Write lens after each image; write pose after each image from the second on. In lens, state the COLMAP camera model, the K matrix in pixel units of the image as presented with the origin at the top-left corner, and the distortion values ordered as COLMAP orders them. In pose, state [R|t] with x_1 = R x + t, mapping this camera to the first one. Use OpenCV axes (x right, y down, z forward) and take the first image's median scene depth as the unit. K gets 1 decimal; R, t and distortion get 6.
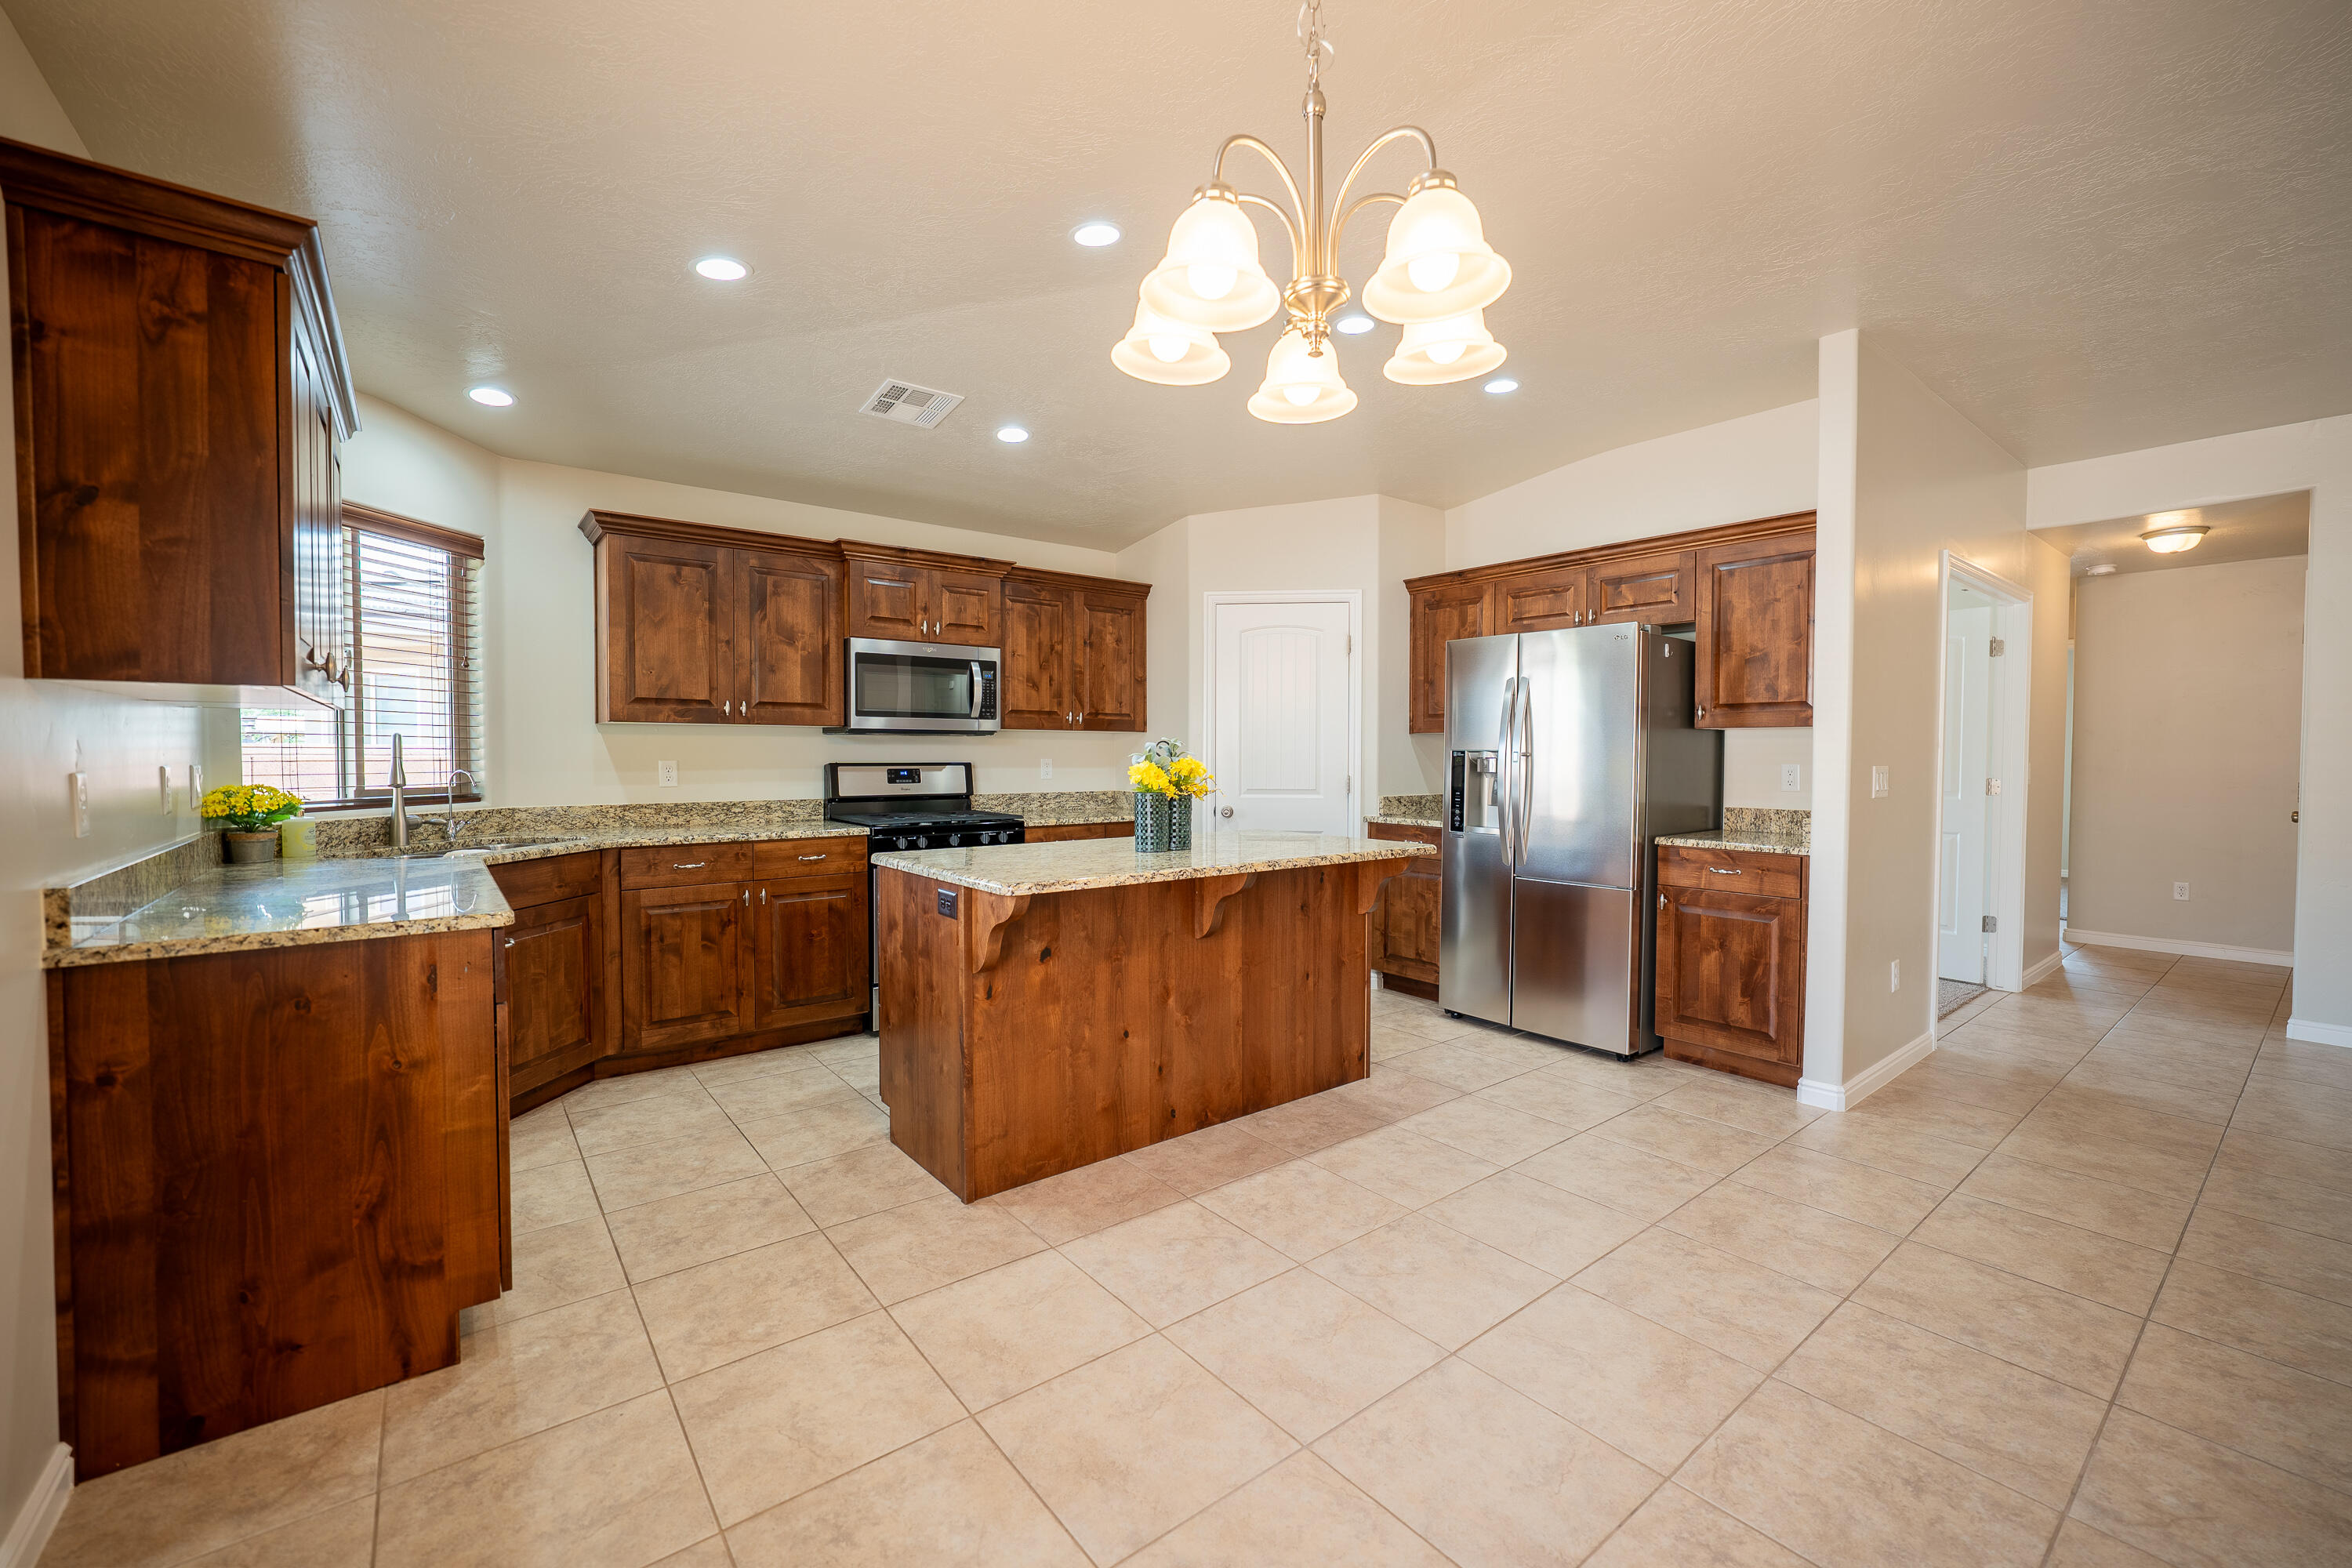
lens RADIAL K [[954.4, 0, 1169.7], [0, 954.4, 778.8], [0, 0, 1]] dist [-0.014659, 0.003556]
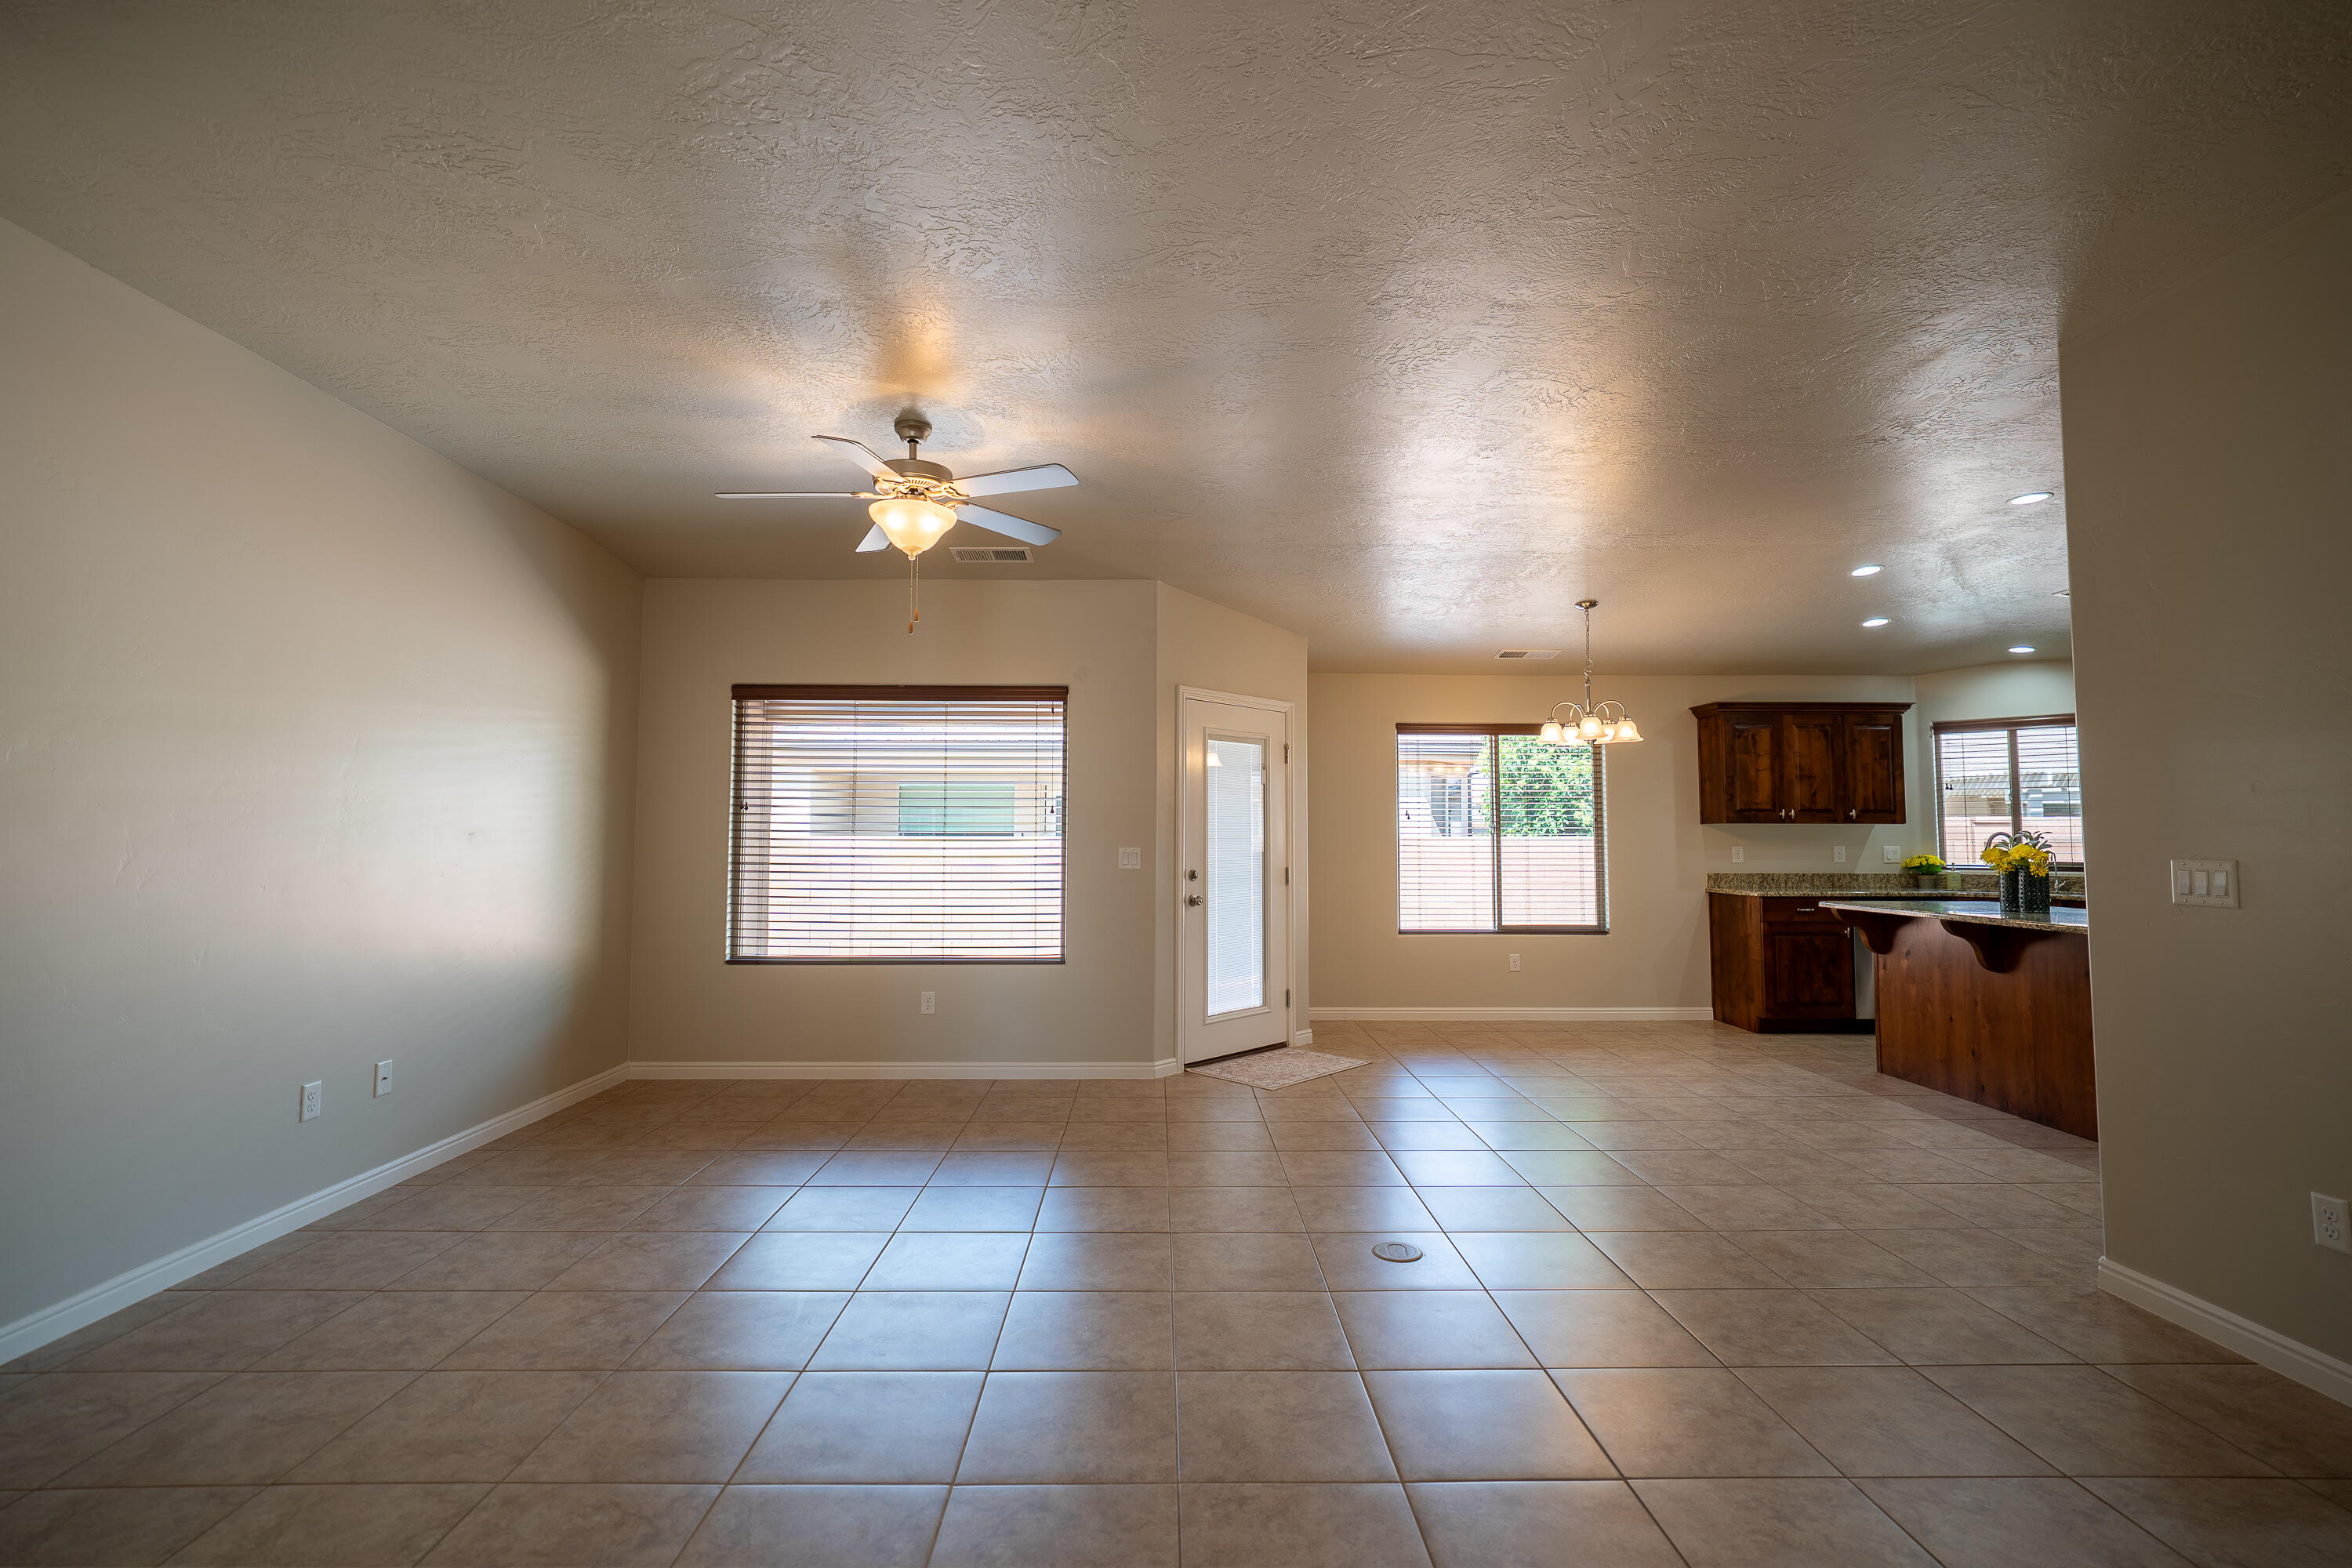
lens RADIAL K [[1052.6, 0, 1176.0], [0, 1052.6, 784.0], [0, 0, 1]] dist [-0.001240, -0.000130]
pose [[-0.600560, -0.045284, -0.798297, 1.782348], [-0.024595, 0.998969, -0.038164, -0.020070], [0.799202, -0.003285, -0.601054, 0.849502]]
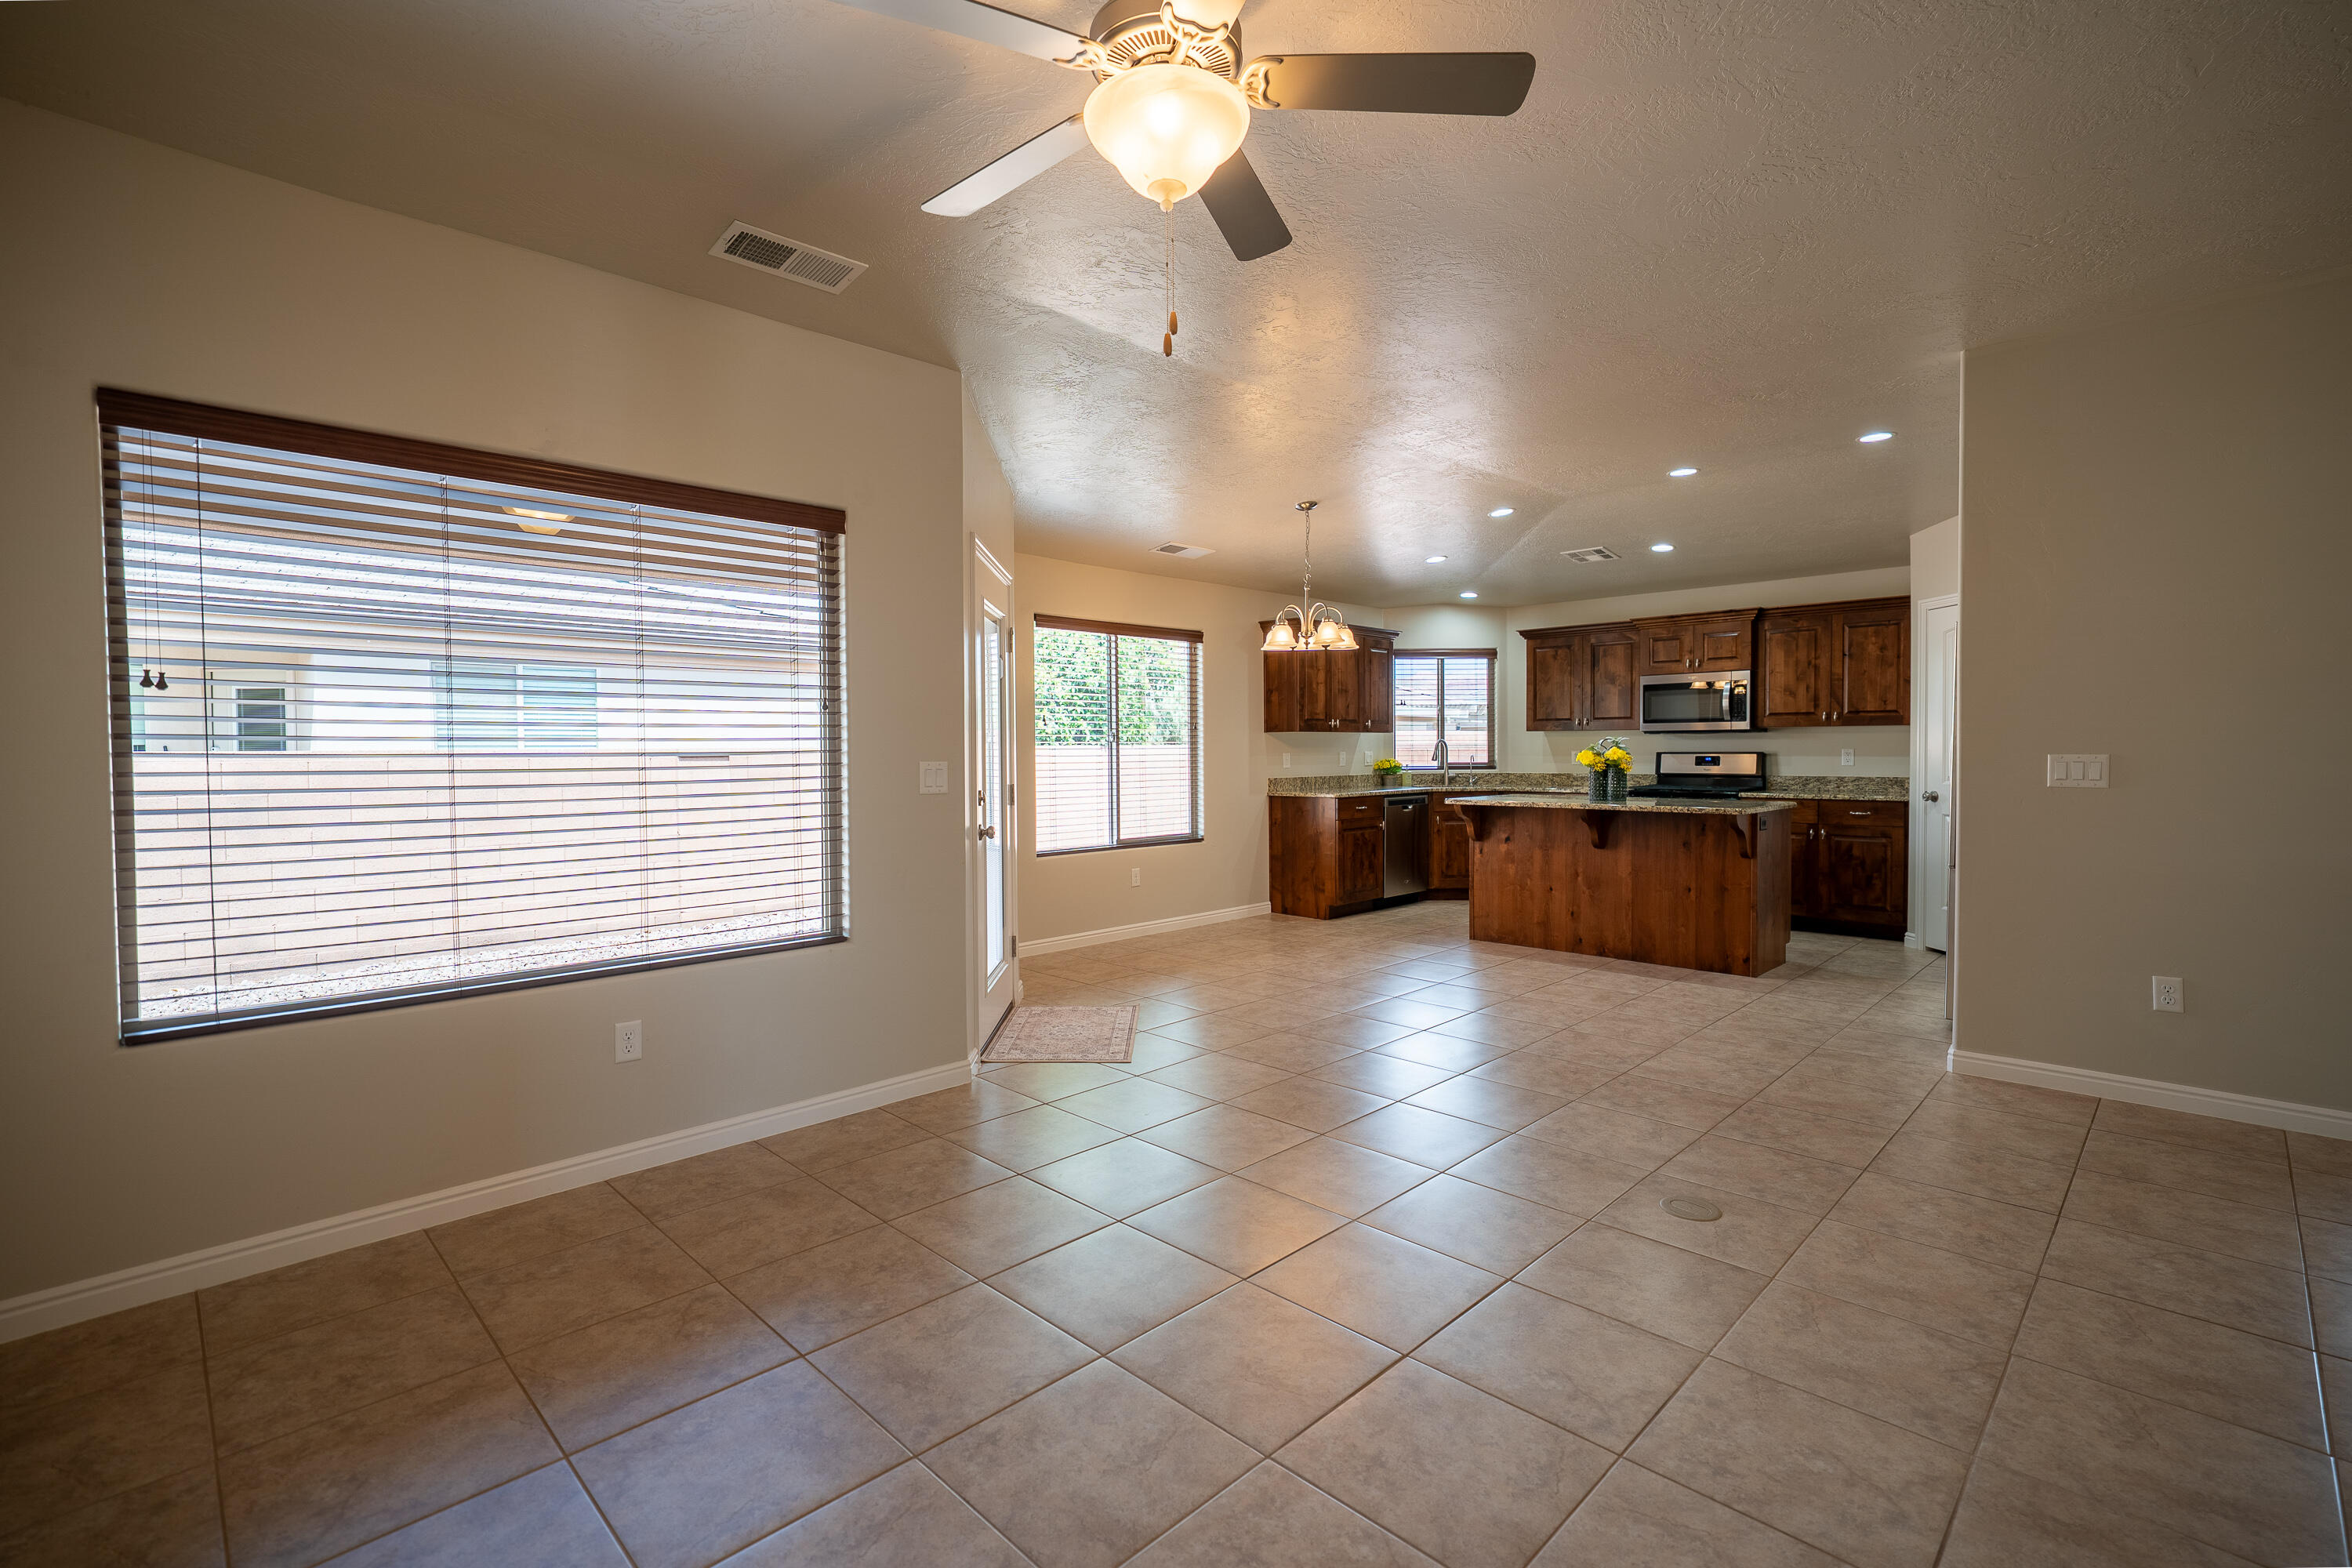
lens RADIAL K [[1052.6, 0, 1176.0], [0, 1052.6, 784.0], [0, 0, 1]] dist [-0.001240, -0.000130]
pose [[0.124157, 0.030015, -0.991809, 1.666690], [-0.019512, 0.999423, 0.027803, 0.004913], [0.992071, 0.015900, 0.124671, -0.034973]]
